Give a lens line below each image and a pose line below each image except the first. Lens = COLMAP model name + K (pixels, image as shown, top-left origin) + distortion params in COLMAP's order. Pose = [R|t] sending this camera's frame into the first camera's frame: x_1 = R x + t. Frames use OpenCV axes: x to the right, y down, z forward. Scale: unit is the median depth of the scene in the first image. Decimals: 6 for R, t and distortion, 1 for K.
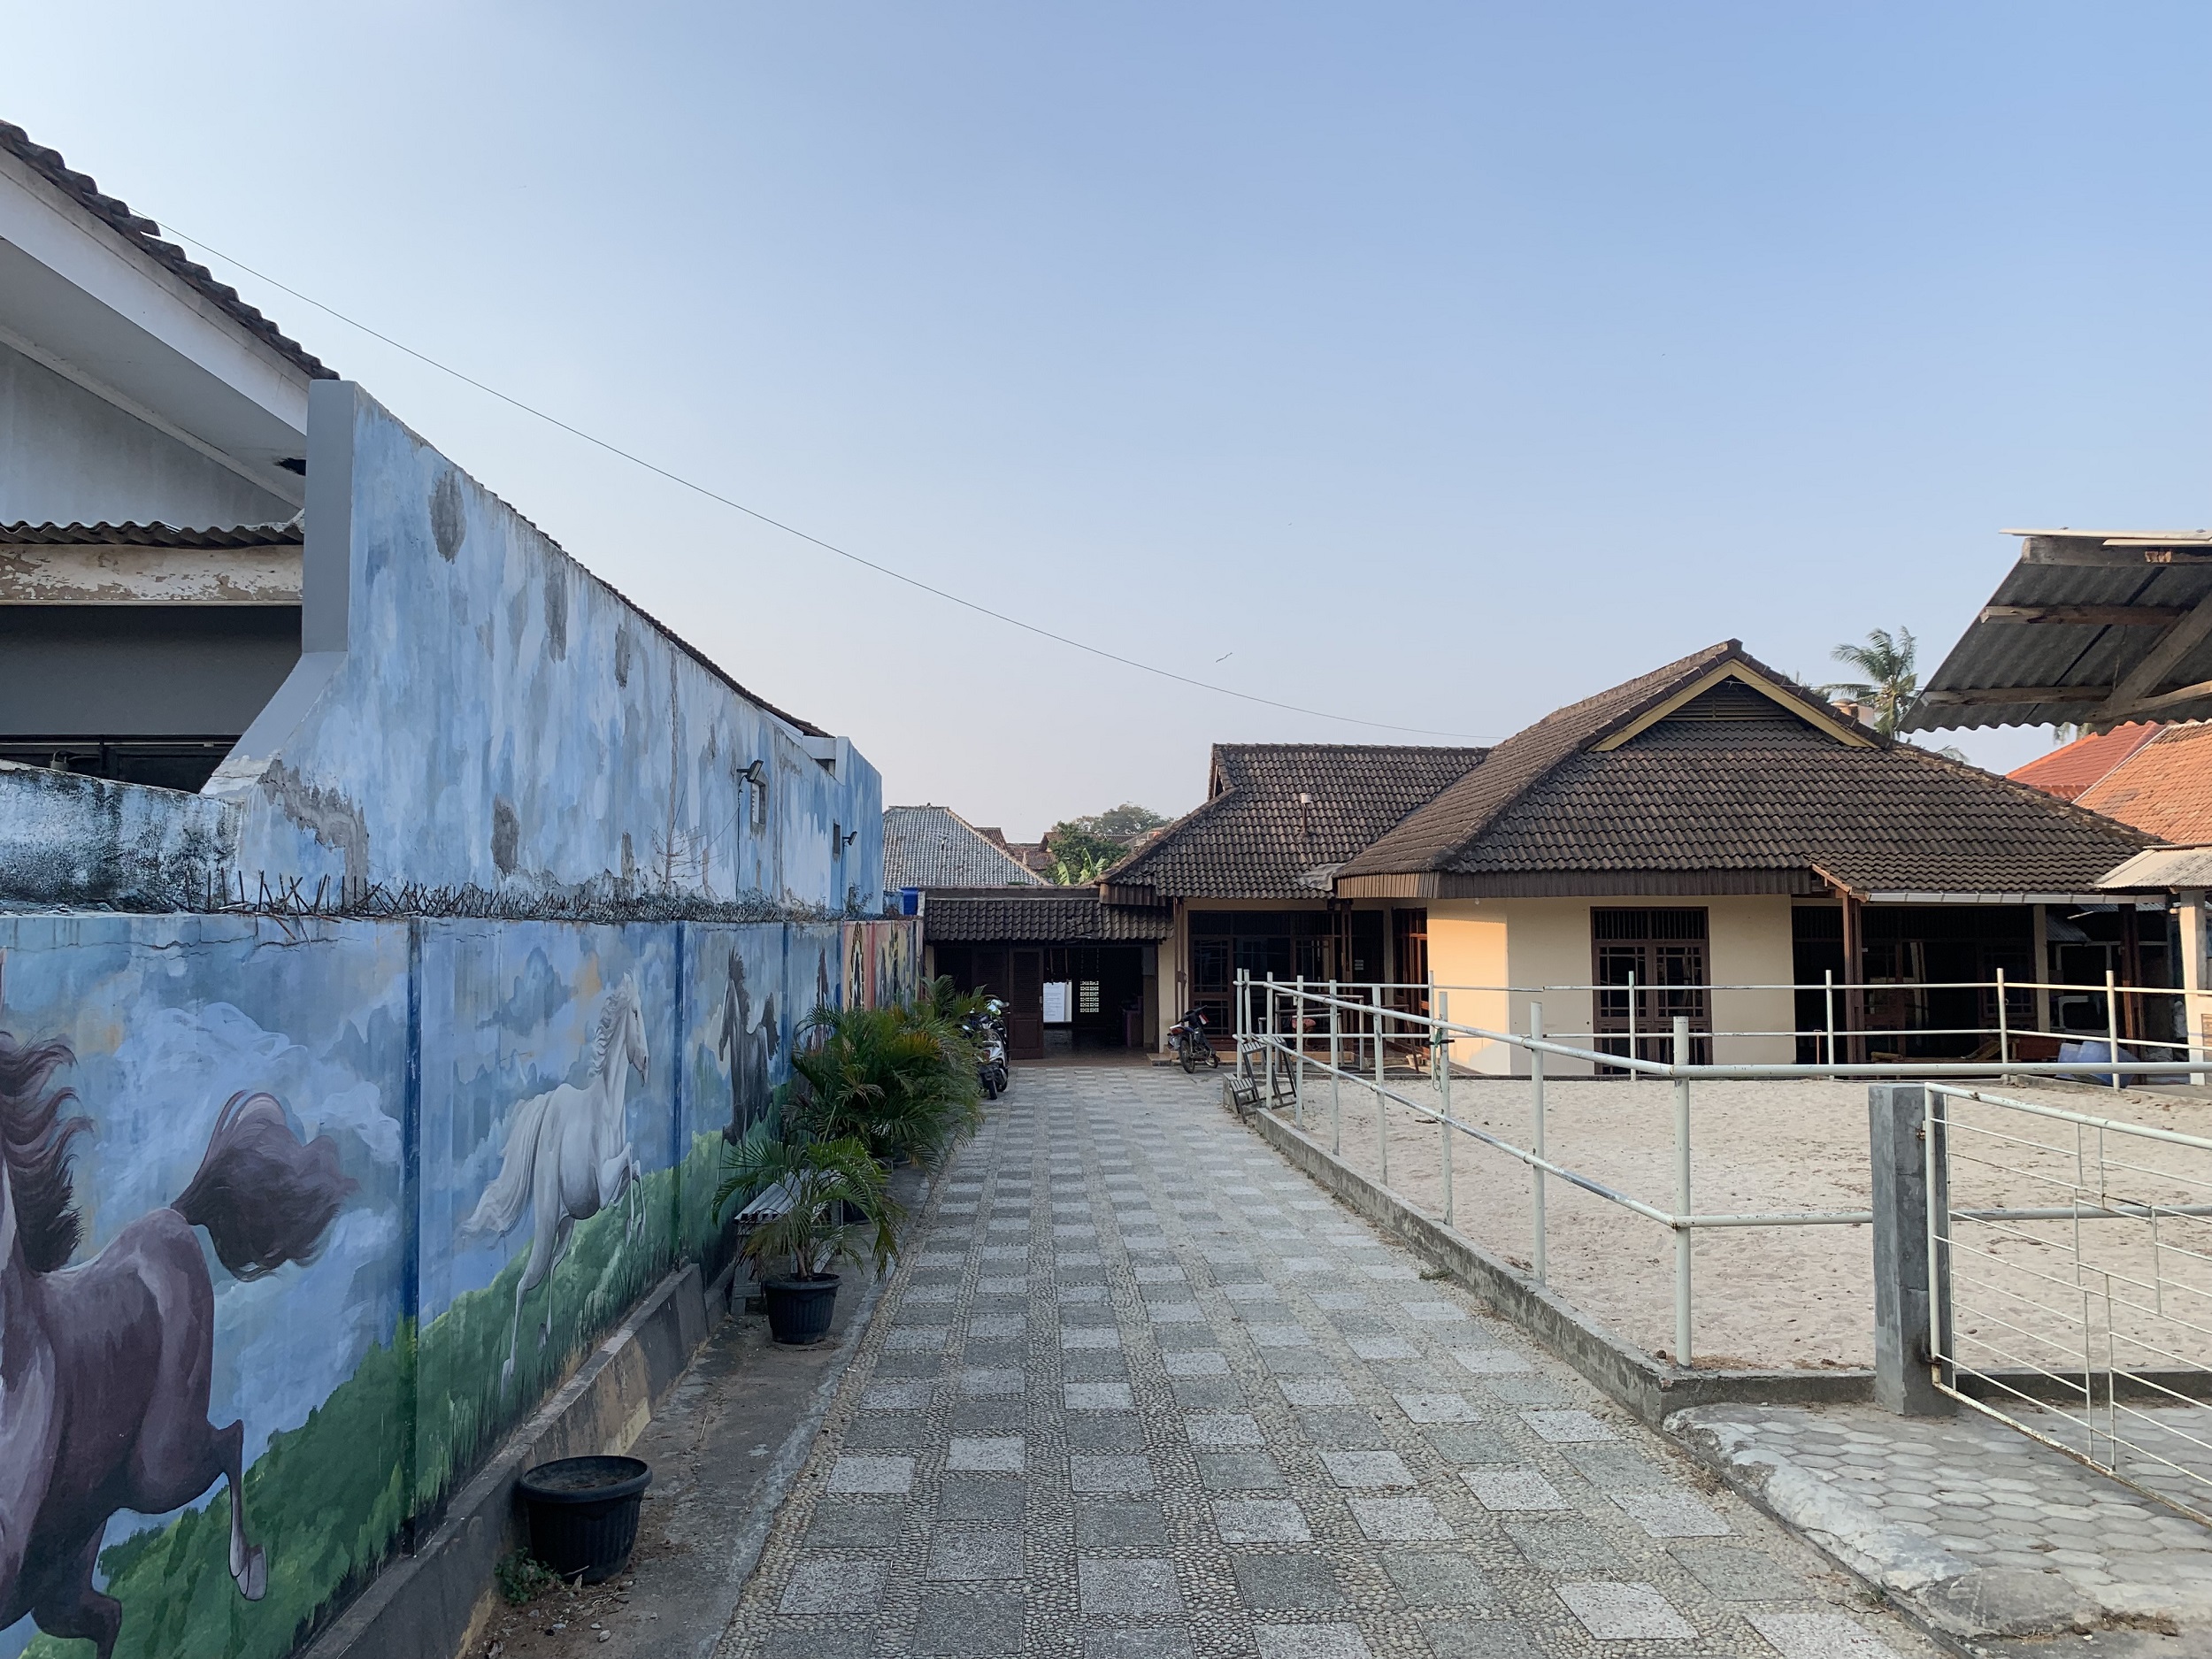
lens RADIAL K [[1685.4, 0, 1061.4], [0, 1685.4, 845.4], [0, 0, 1]] dist [0.021949, -0.010373]
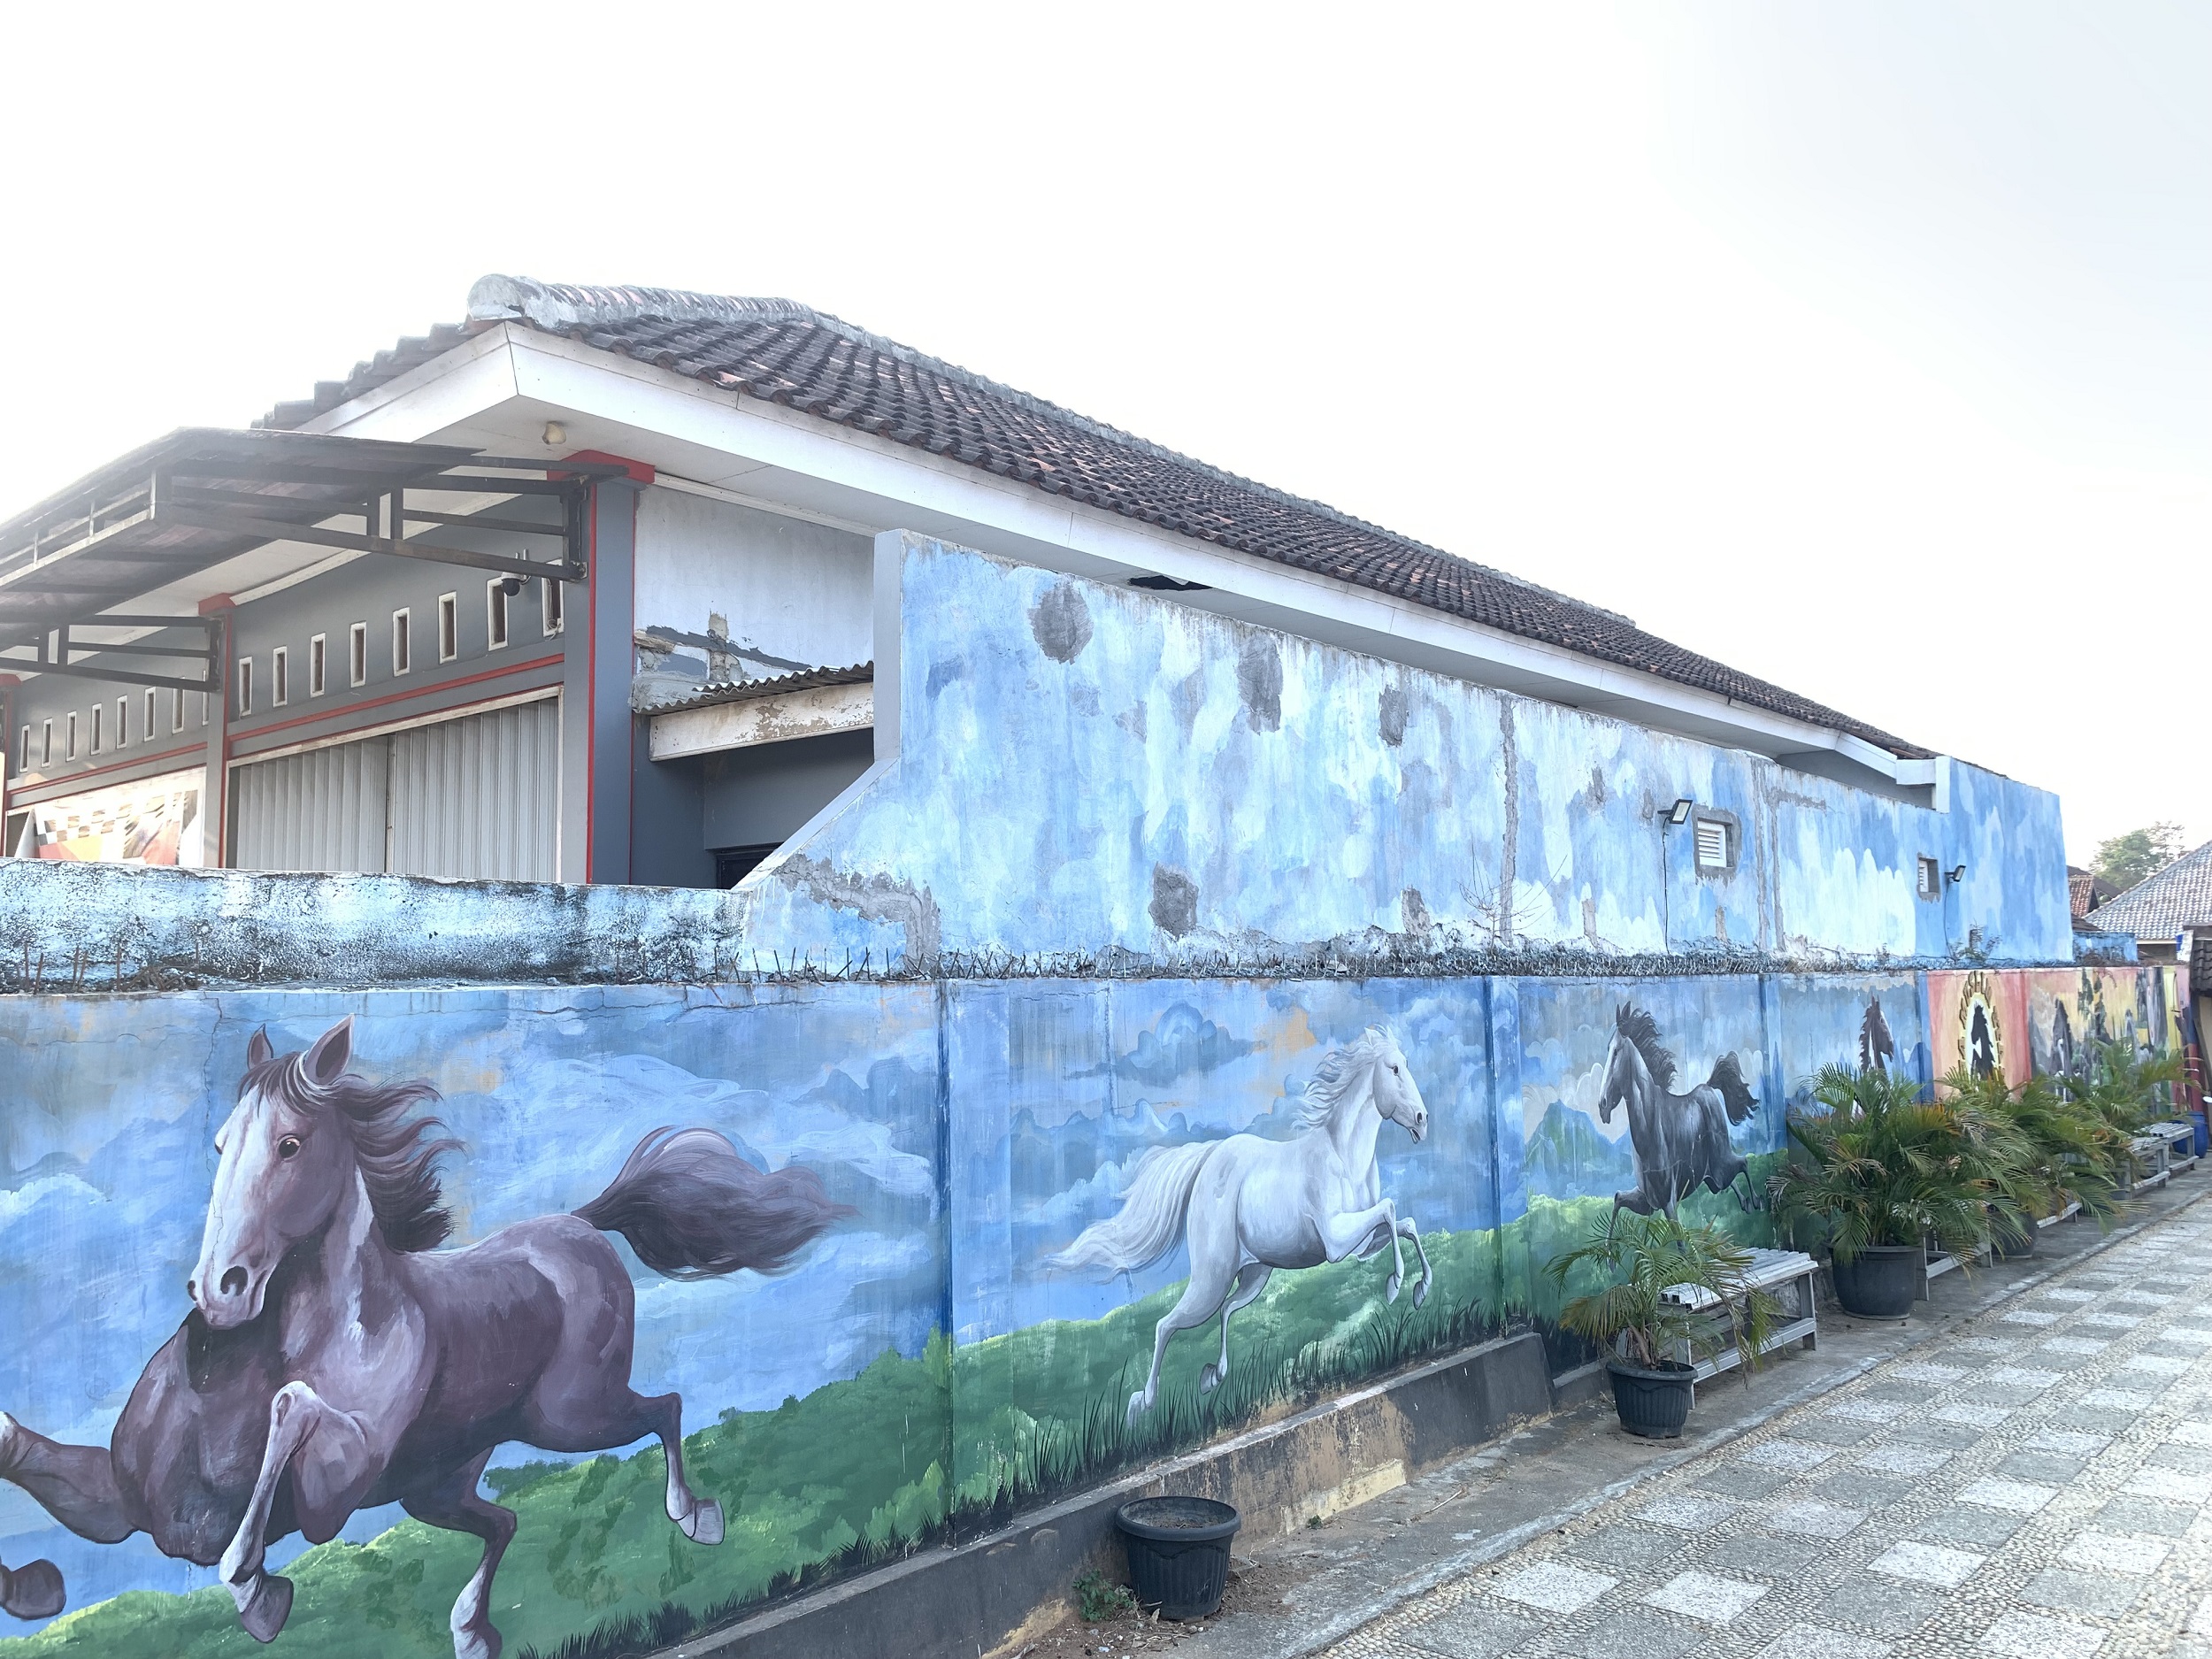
lens RADIAL K [[1685.4, 0, 1104.7], [0, 1685.4, 832.4], [0, 0, 1]] dist [0.021949, -0.010373]
pose [[0.754577, -0.064049, -0.653078, 0.413781], [0.041016, 0.997883, -0.050475, 0.003327], [0.654928, 0.011301, 0.755607, 0.186146]]
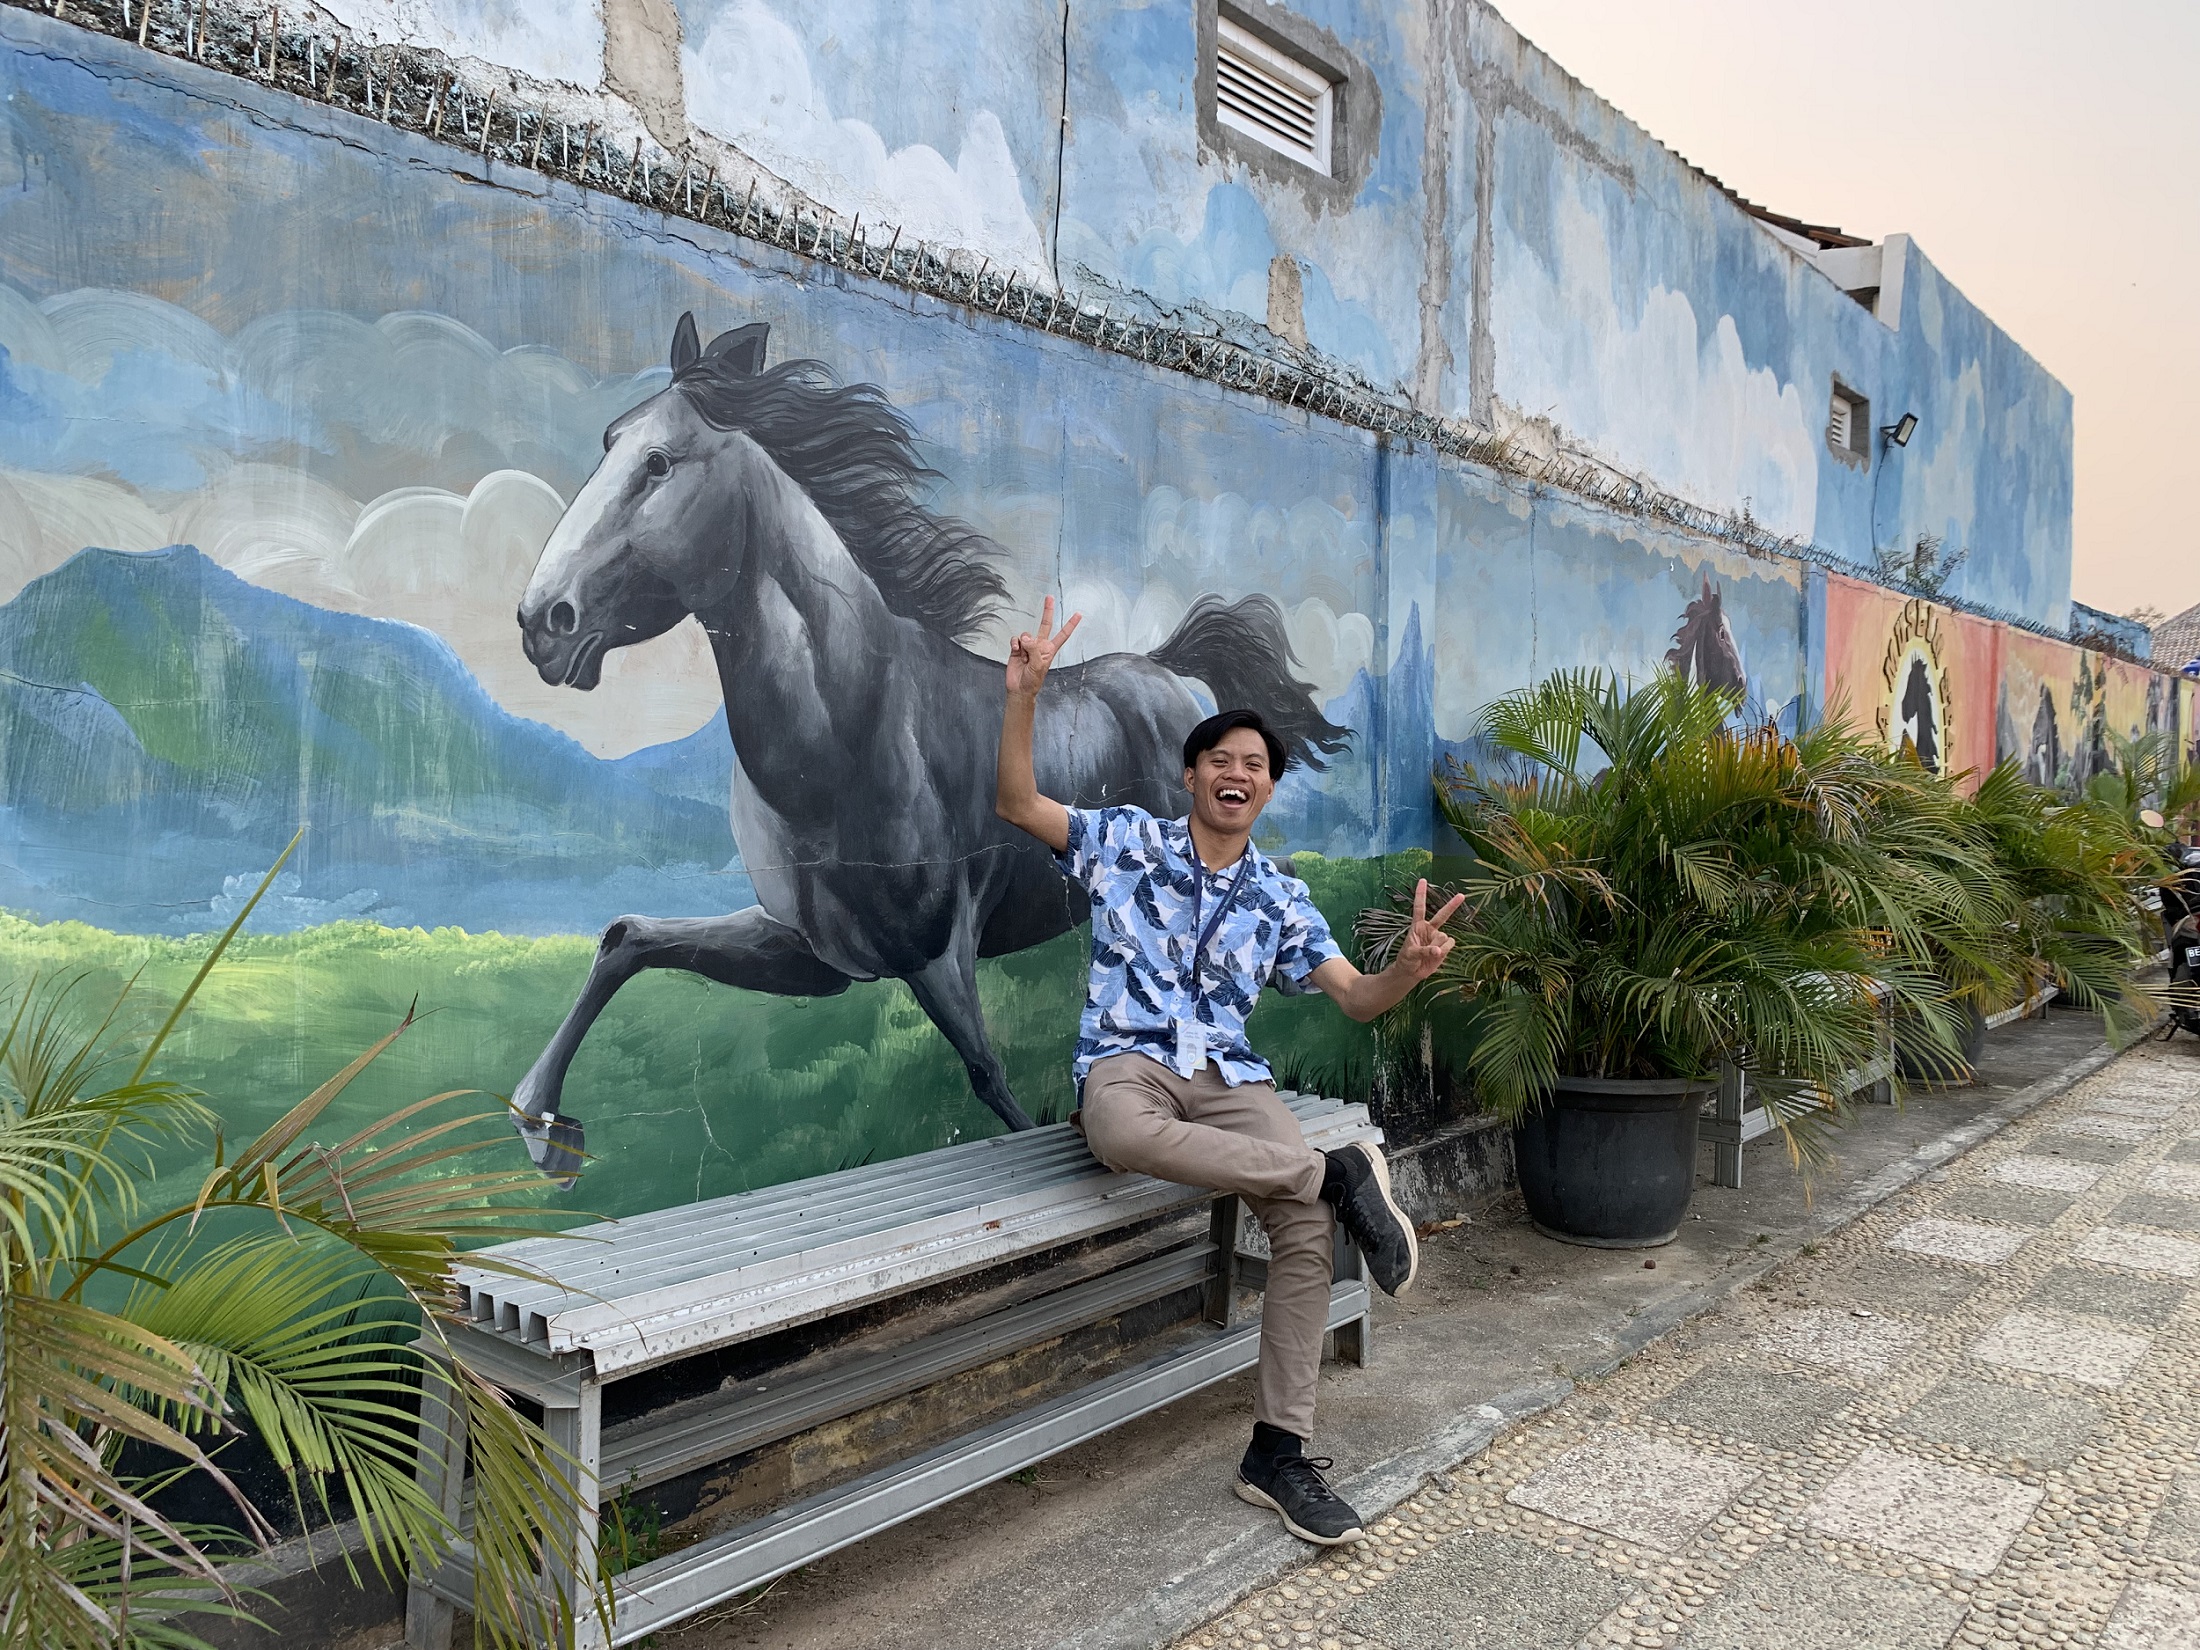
lens RADIAL K [[1676.3, 0, 1094.4], [0, 1676.3, 808.6], [0, 0, 1]] dist [0.021949, -0.010373]
pose [[0.760102, 0.032540, -0.648988, 0.082713], [0.017580, 0.997350, 0.070597, 0.249212], [0.649566, -0.065071, 0.757516, 1.621665]]
